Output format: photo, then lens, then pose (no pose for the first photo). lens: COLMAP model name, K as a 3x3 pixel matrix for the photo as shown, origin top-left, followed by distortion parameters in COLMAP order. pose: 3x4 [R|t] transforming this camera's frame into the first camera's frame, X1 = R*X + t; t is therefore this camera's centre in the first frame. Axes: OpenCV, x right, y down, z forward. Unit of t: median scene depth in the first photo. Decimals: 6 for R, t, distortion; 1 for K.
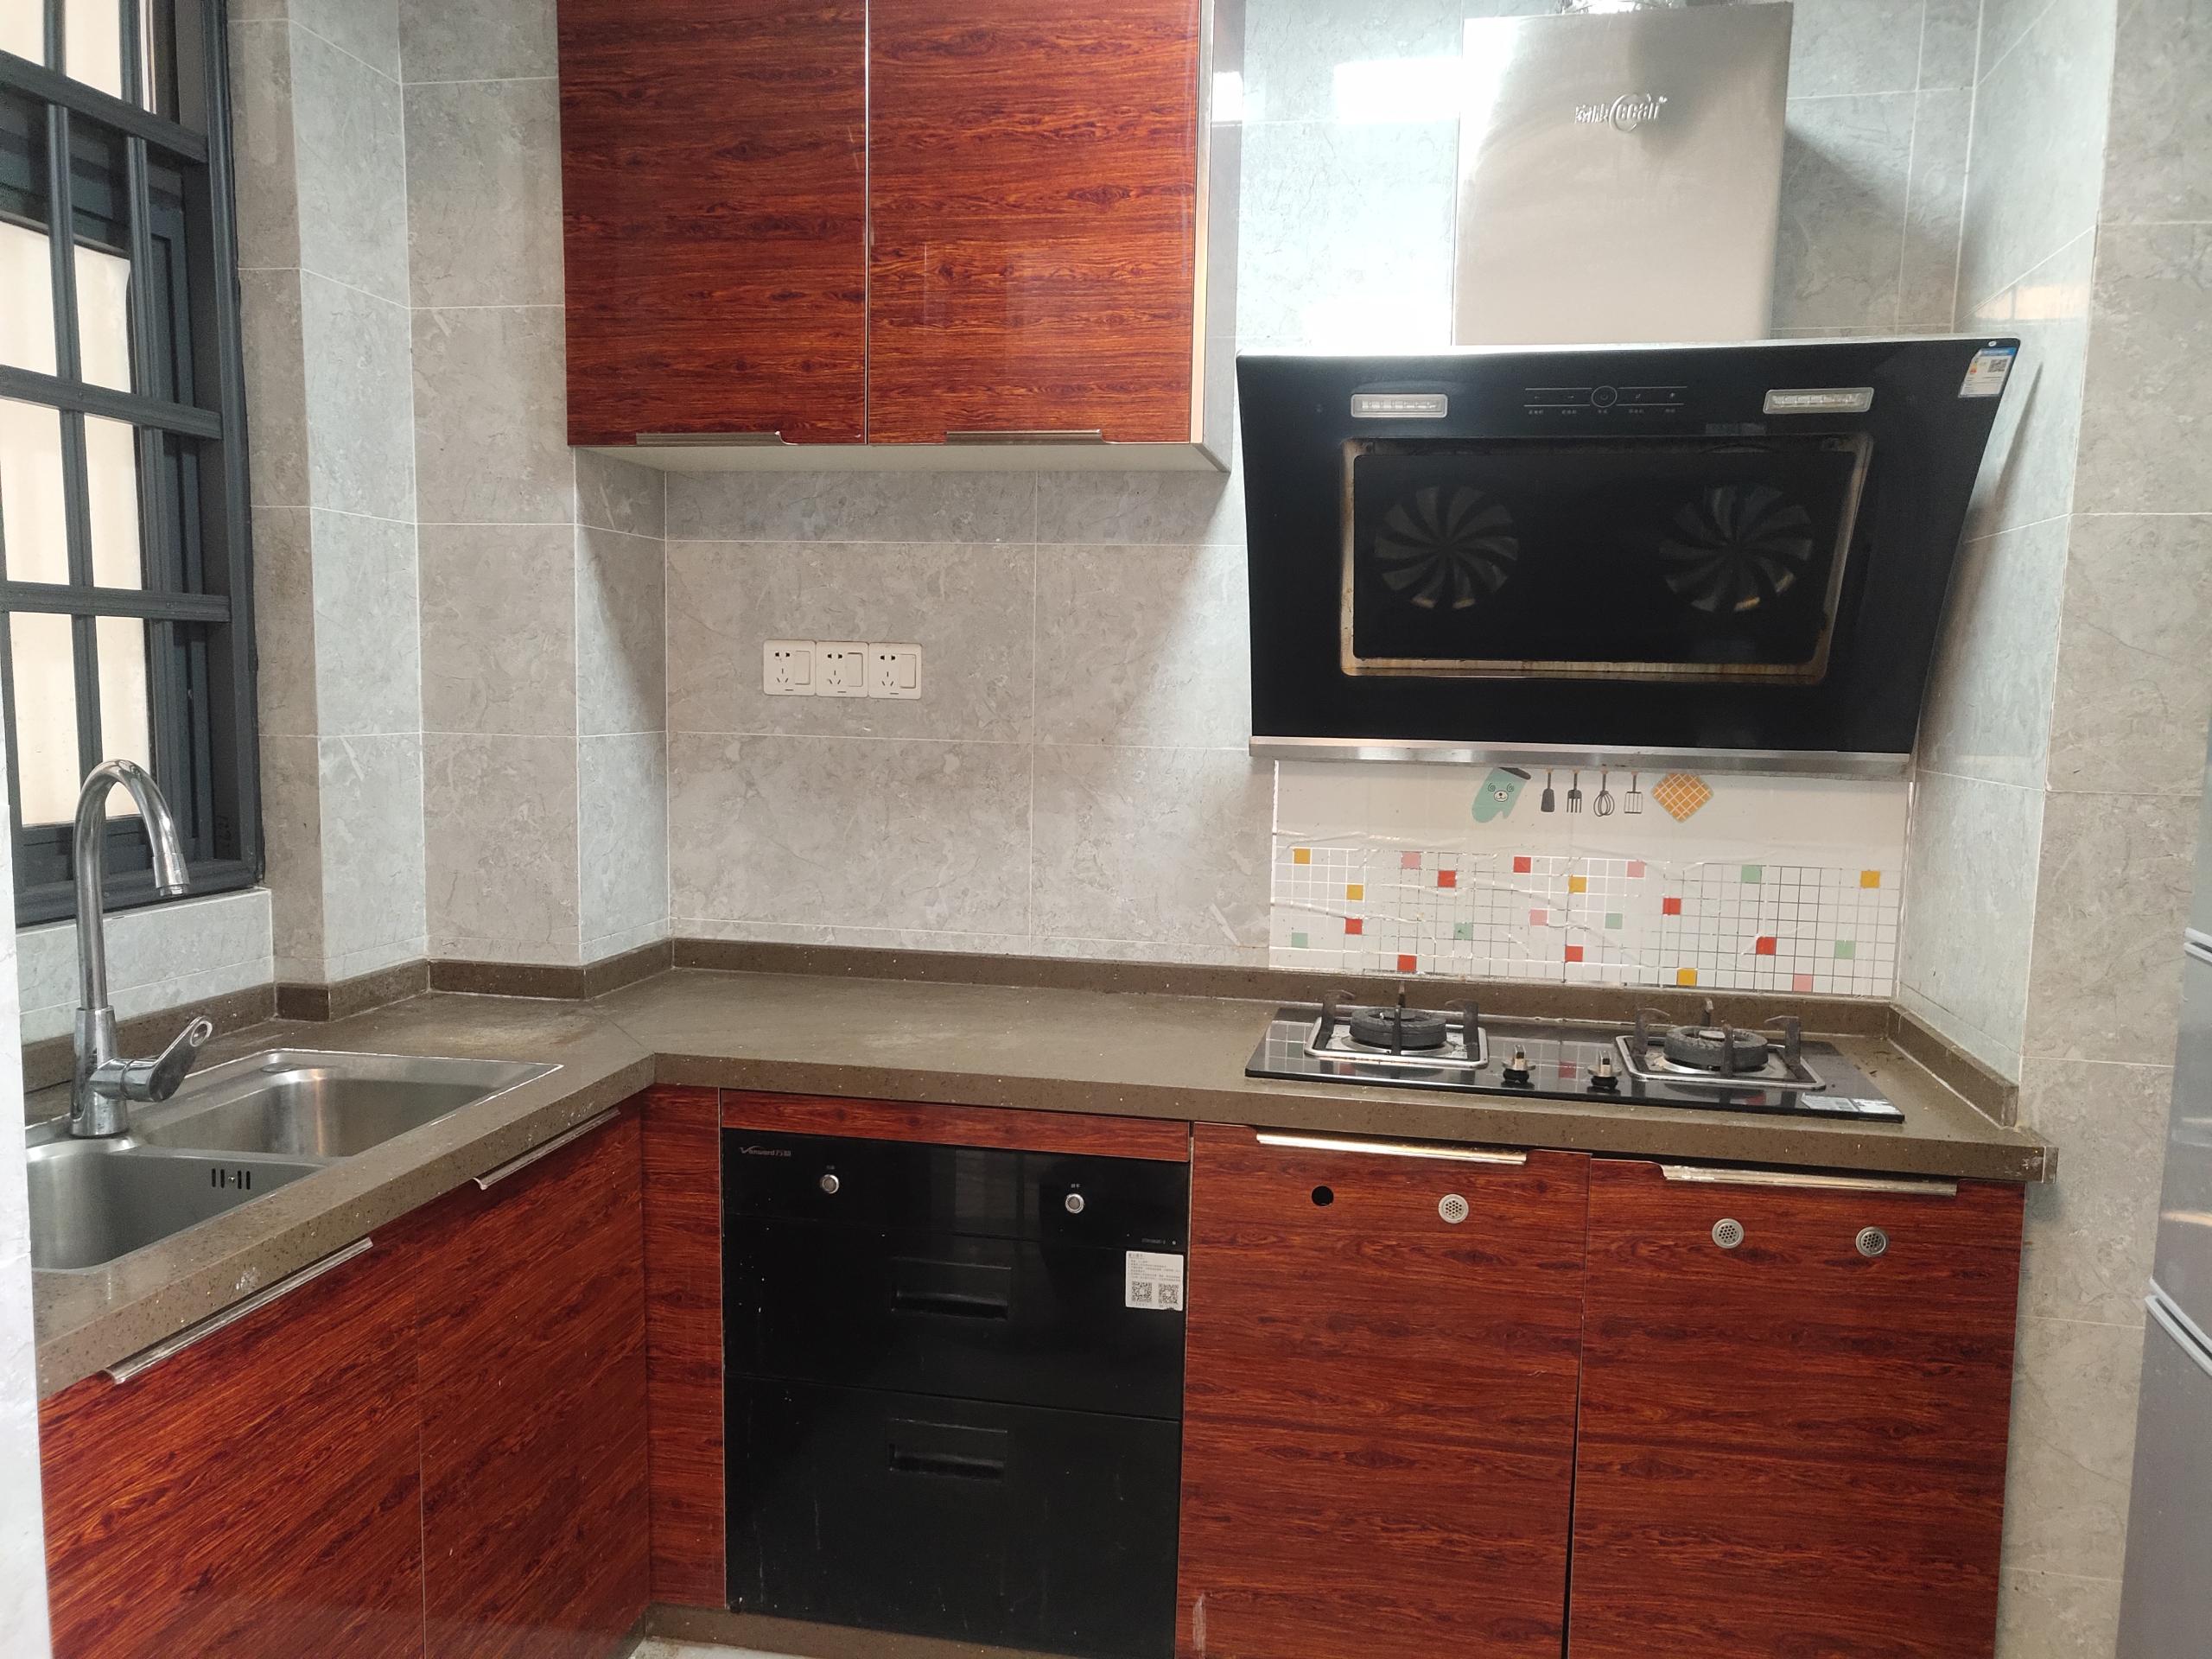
lens RADIAL K [[1669.2, 0, 1106.0], [0, 1669.2, 829.5], [0, 0, 1]] dist [-0.036881, 0.032938]
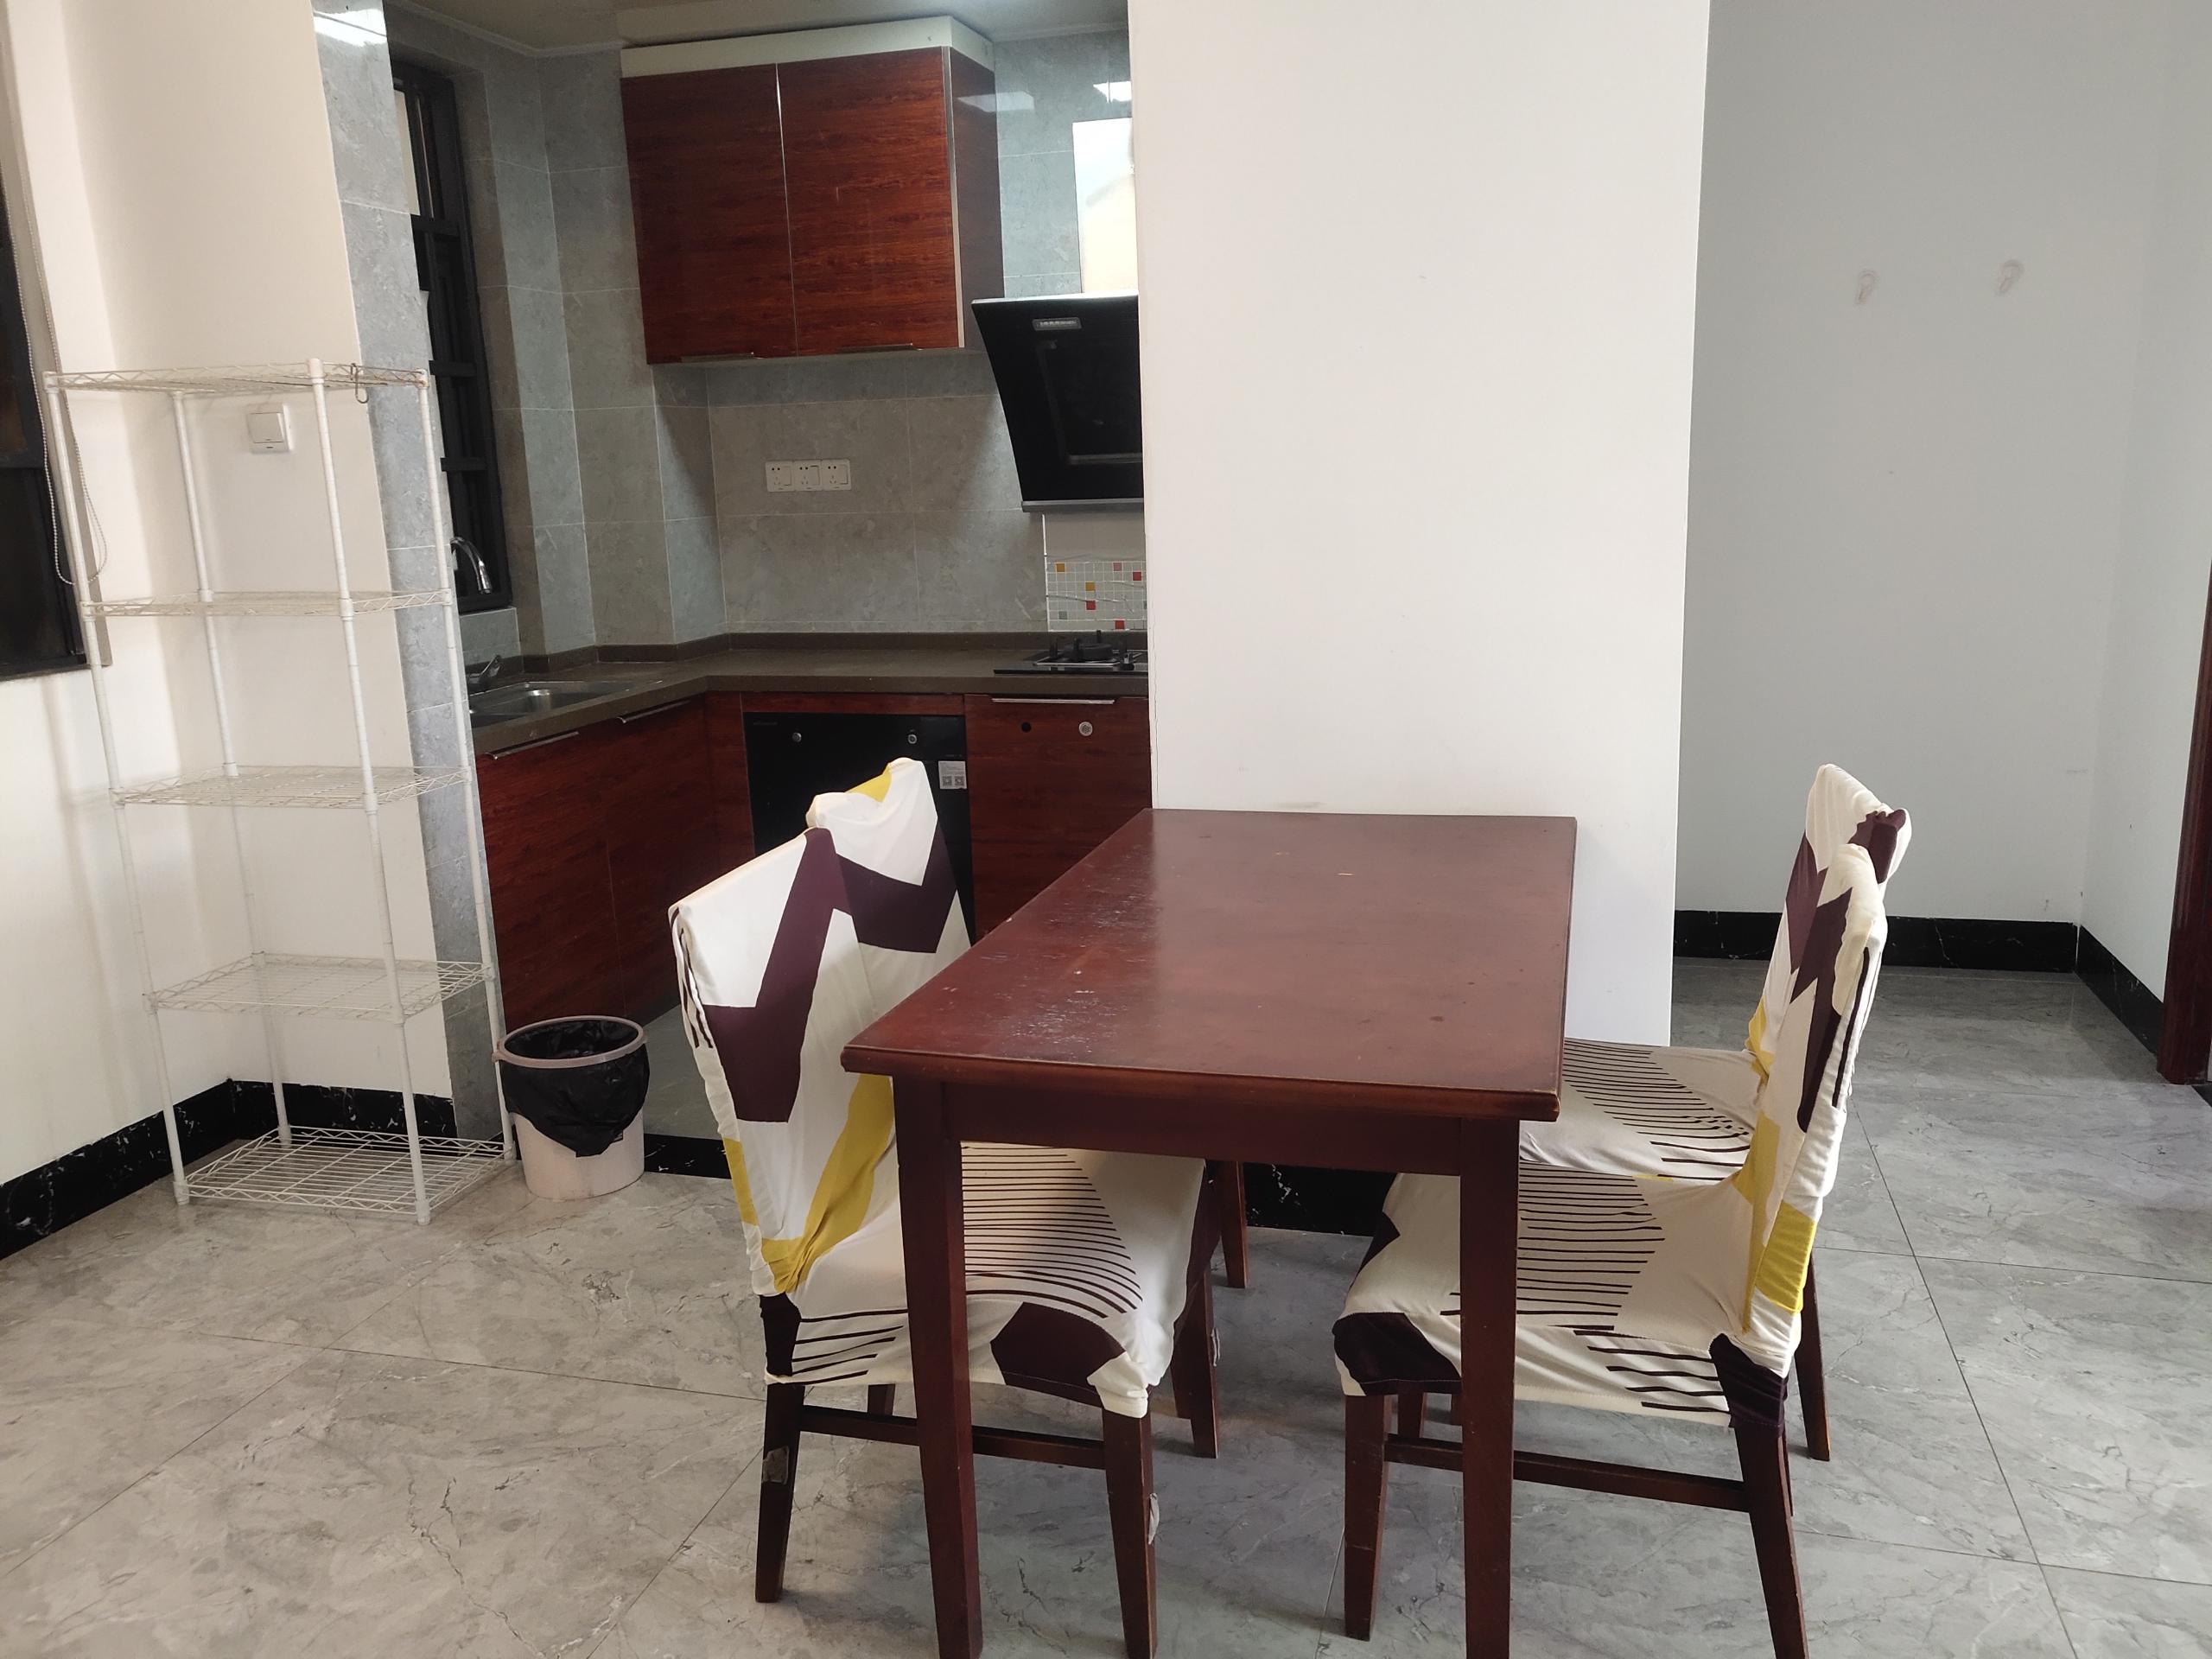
lens RADIAL K [[1672.9, 0, 1106.0], [0, 1672.9, 829.5], [0, 0, 1]] dist [-0.057822, -0.001692]
pose [[0.994716, -0.029902, -0.098219, 0.362262], [0.041982, 0.991478, 0.123323, 0.081998], [0.093694, -0.126795, 0.987494, -0.875529]]
